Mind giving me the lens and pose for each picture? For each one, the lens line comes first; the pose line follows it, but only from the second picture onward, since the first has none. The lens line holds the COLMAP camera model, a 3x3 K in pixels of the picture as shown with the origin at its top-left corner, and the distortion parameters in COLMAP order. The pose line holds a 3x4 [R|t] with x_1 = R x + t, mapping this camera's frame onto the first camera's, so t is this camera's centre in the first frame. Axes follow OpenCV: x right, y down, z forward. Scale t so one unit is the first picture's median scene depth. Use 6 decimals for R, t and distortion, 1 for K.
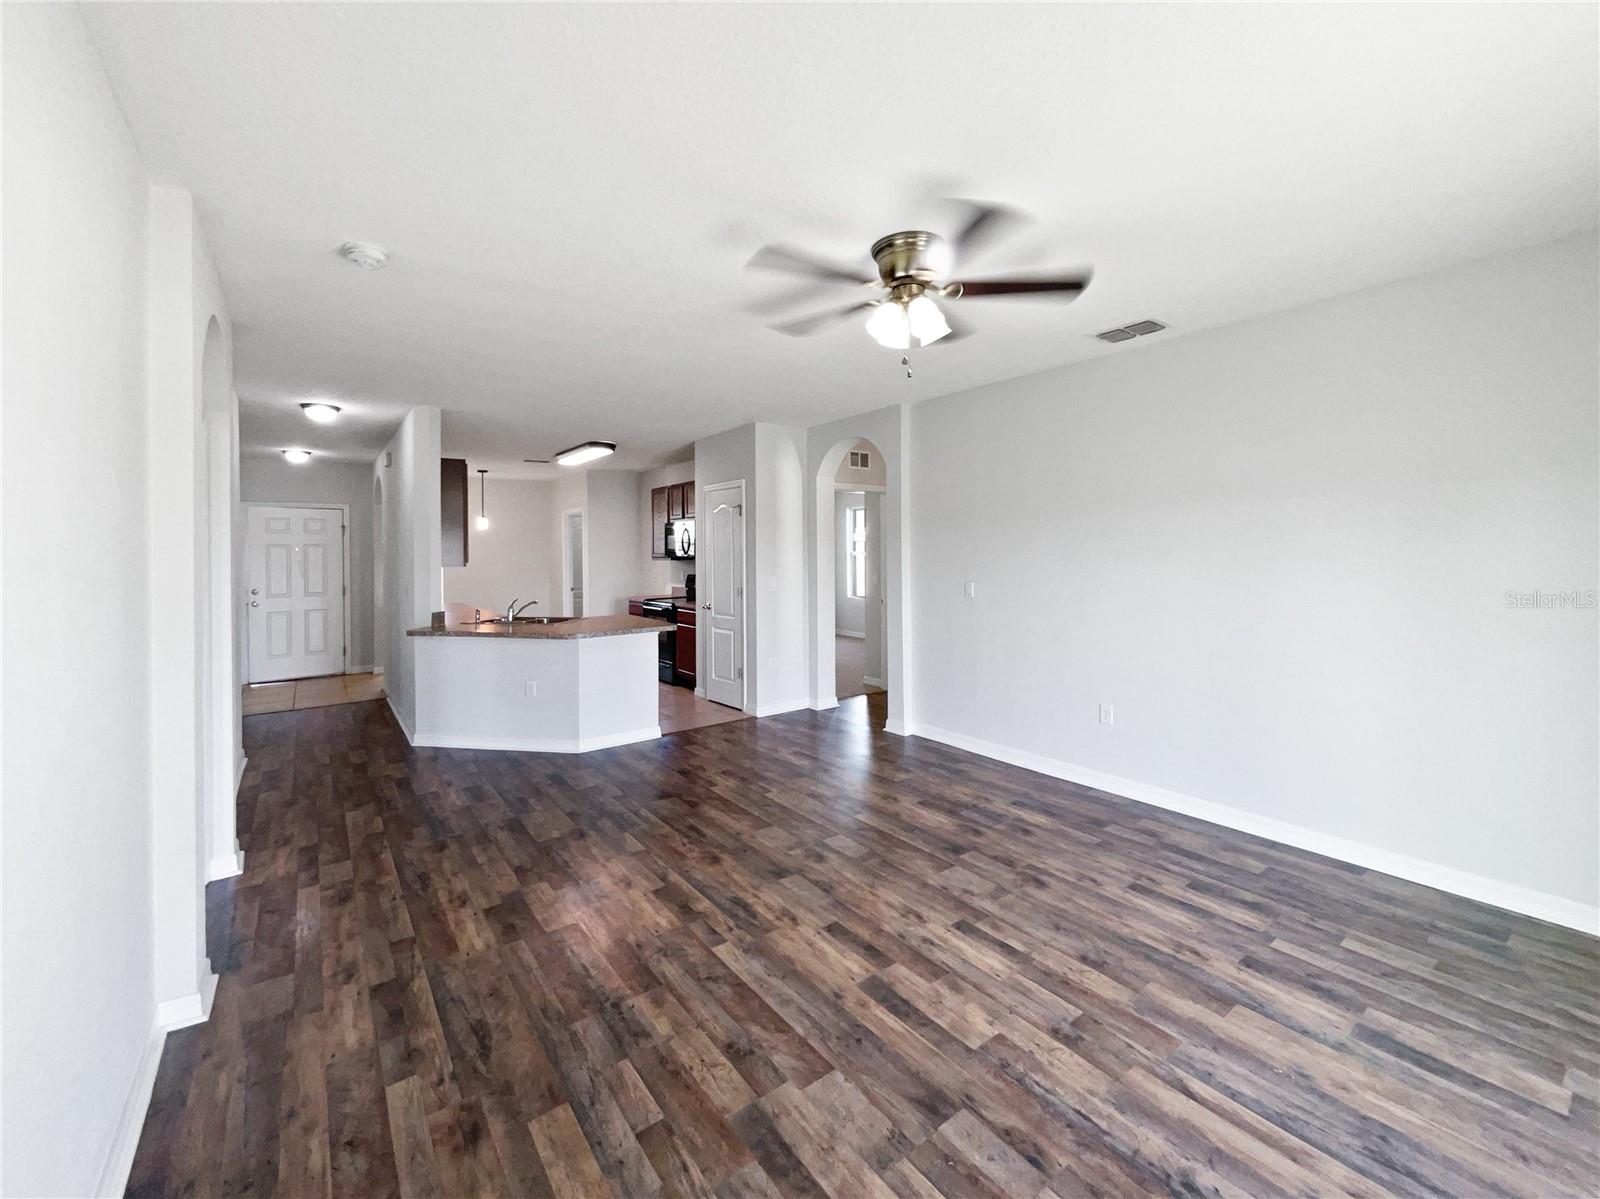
lens RADIAL K [[645.6, 0, 792.5], [0, 645.6, 549.6], [0, 0, 1]] dist [0.000868, 0.000138]
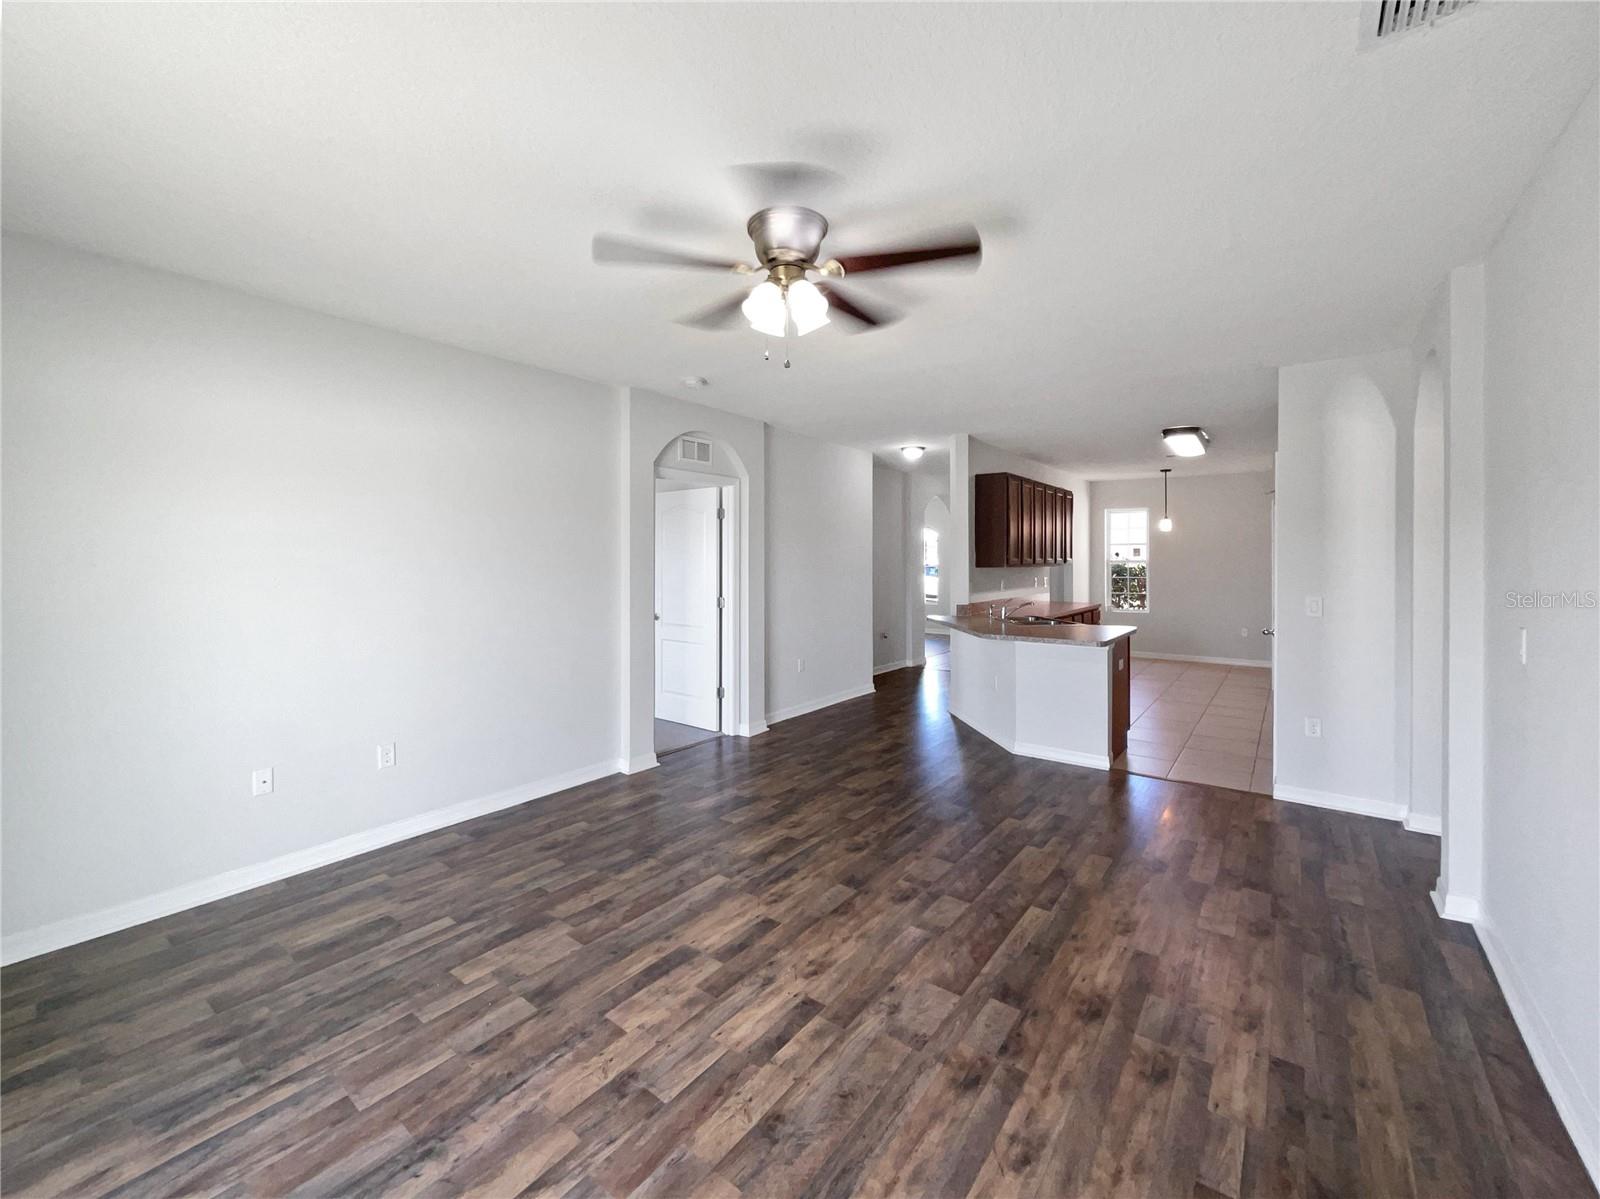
lens RADIAL K [[668.7, 0, 824.5], [0, 668.7, 563.5], [0, 0, 1]] dist [-0.002433, 0.000661]
pose [[0.291279, 0.012755, -0.956553, 1.274026], [0.004602, 0.999881, 0.014734, 0.000452], [0.956627, -0.008694, 0.291186, 0.907513]]
